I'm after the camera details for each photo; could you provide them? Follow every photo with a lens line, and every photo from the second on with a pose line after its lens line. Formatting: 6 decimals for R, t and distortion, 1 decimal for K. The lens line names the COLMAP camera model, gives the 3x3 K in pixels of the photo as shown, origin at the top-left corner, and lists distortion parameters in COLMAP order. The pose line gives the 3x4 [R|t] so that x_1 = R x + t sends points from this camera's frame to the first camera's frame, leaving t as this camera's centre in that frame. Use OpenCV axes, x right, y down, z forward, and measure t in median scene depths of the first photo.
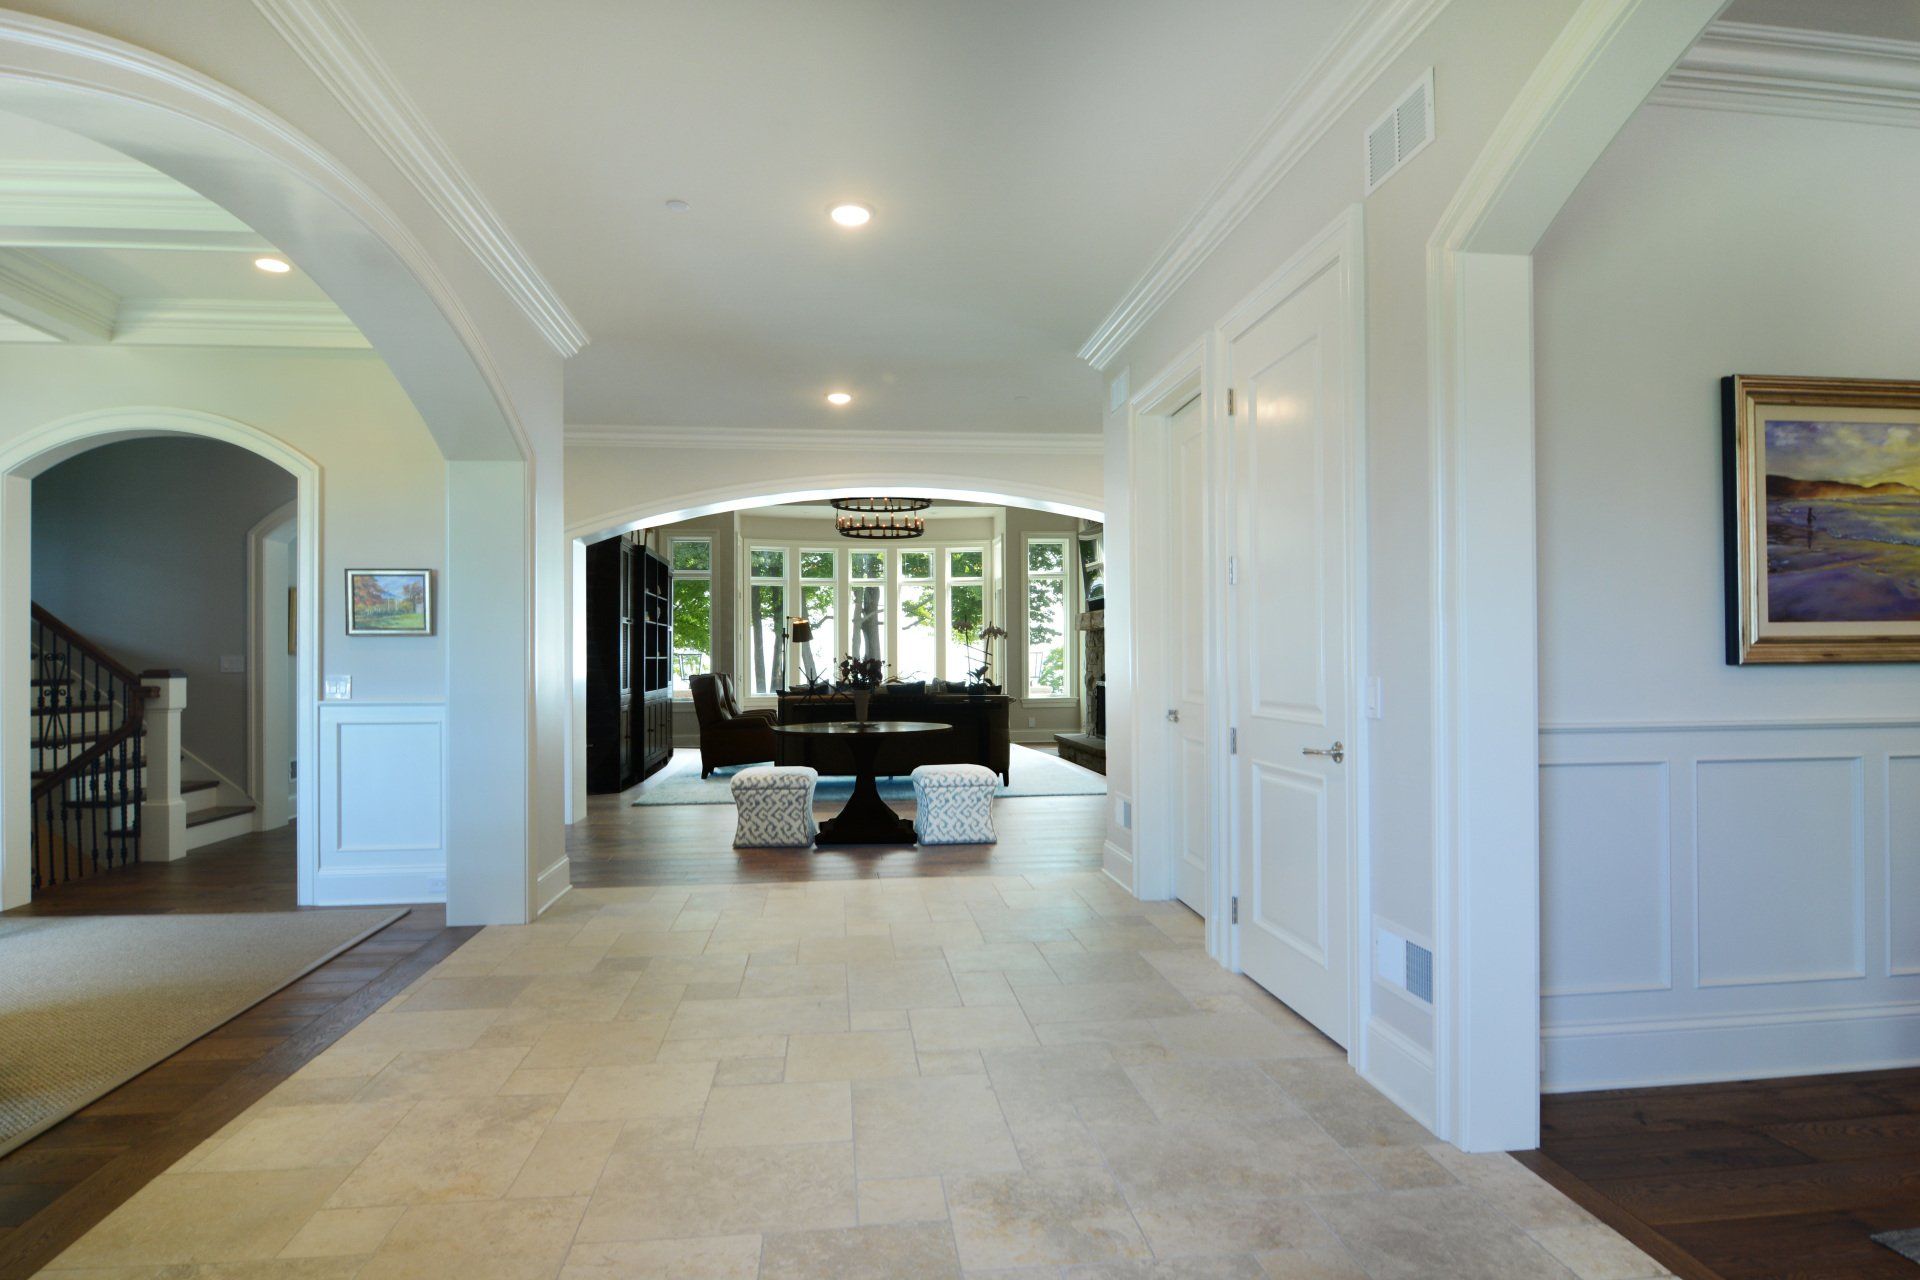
lens RADIAL K [[1035.1, 0, 949.6], [0, 1035.1, 651.4], [0, 0, 1]] dist [-0.005785, -0.012944]
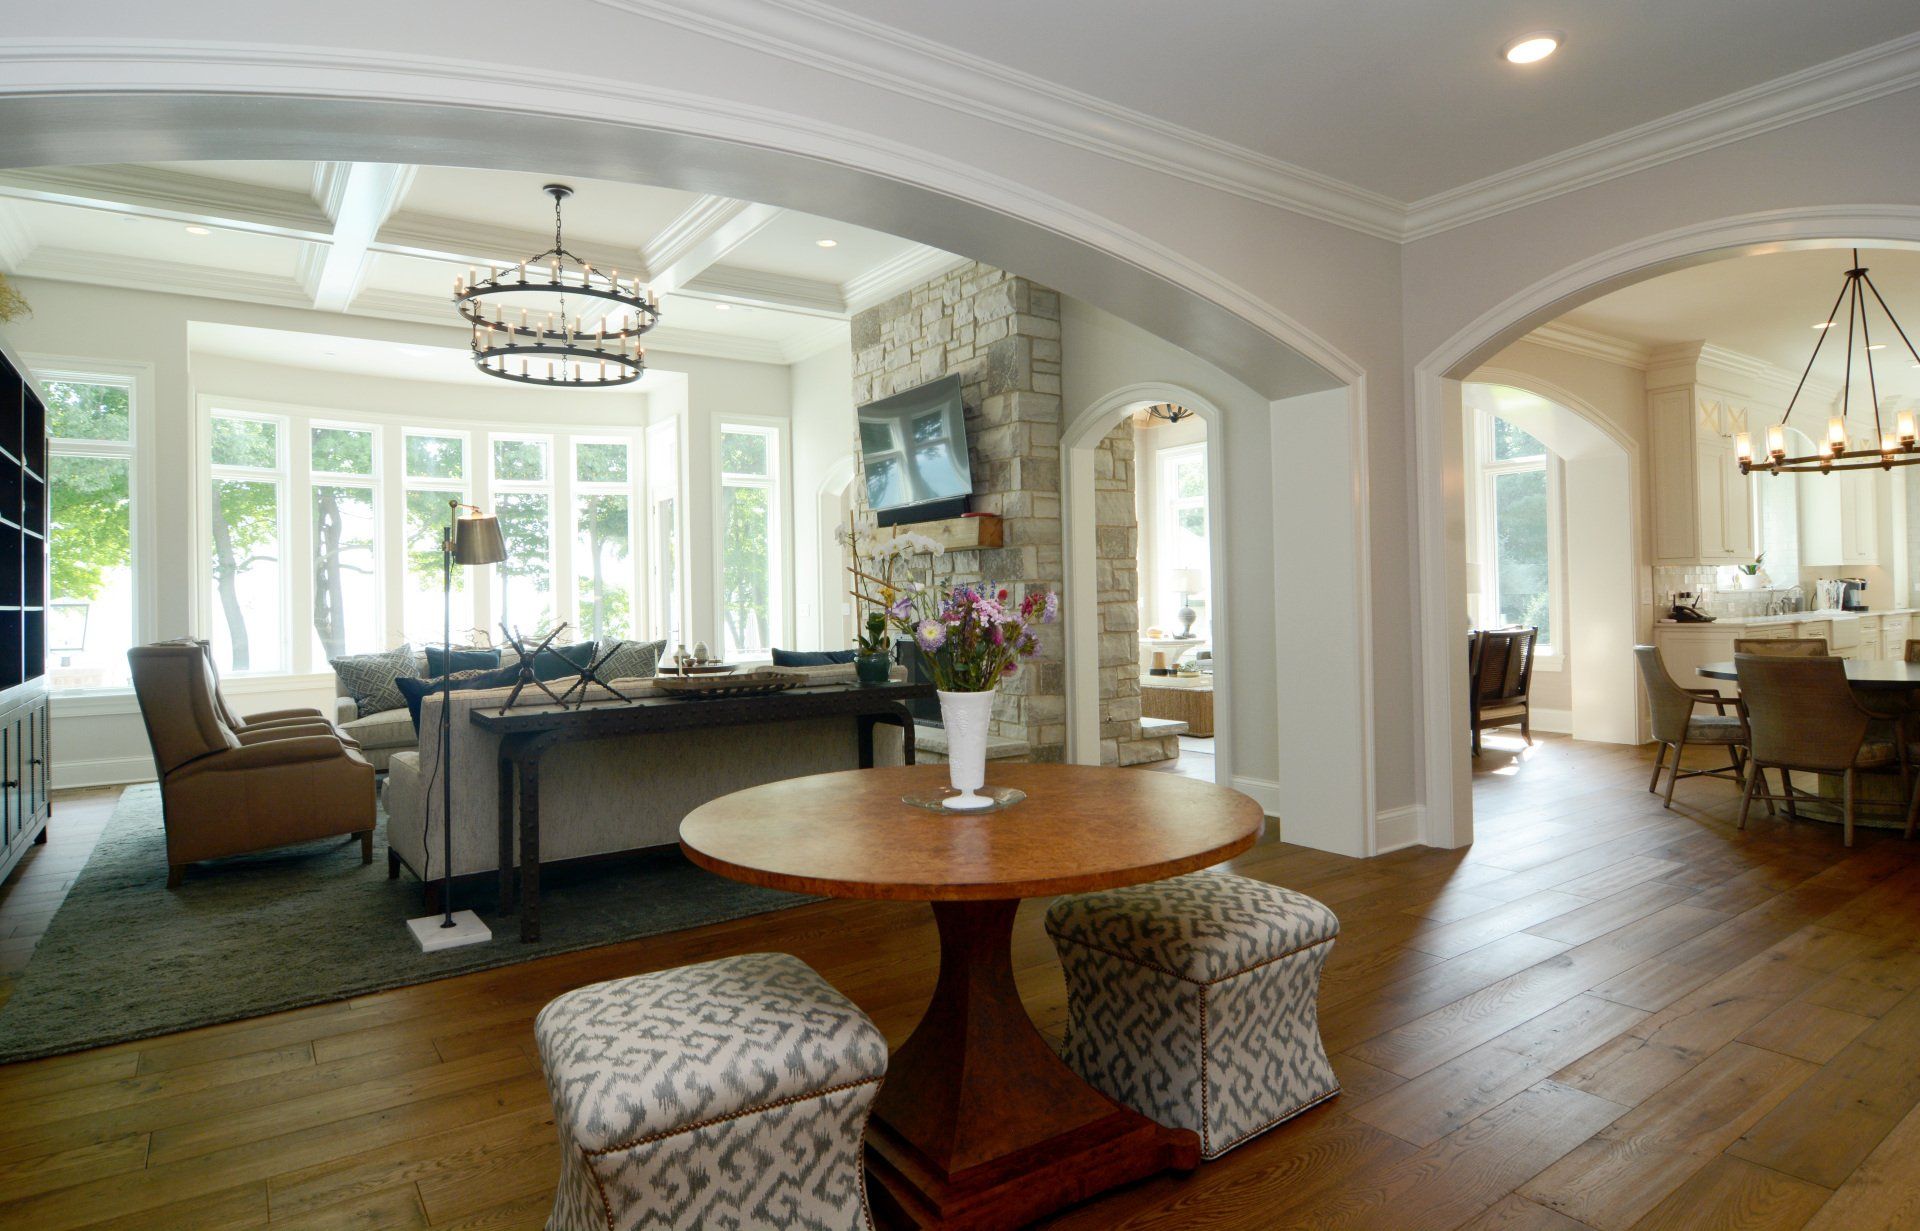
lens RADIAL K [[918.1, 0, 832.6], [0, 918.1, 585.6], [0, 0, 1]] dist [-0.000590, -0.000200]
pose [[0.880507, -0.006743, 0.473985, -0.162790], [0.013441, 0.999852, -0.010744, 0.005083], [-0.473843, 0.015831, 0.880467, 0.495273]]
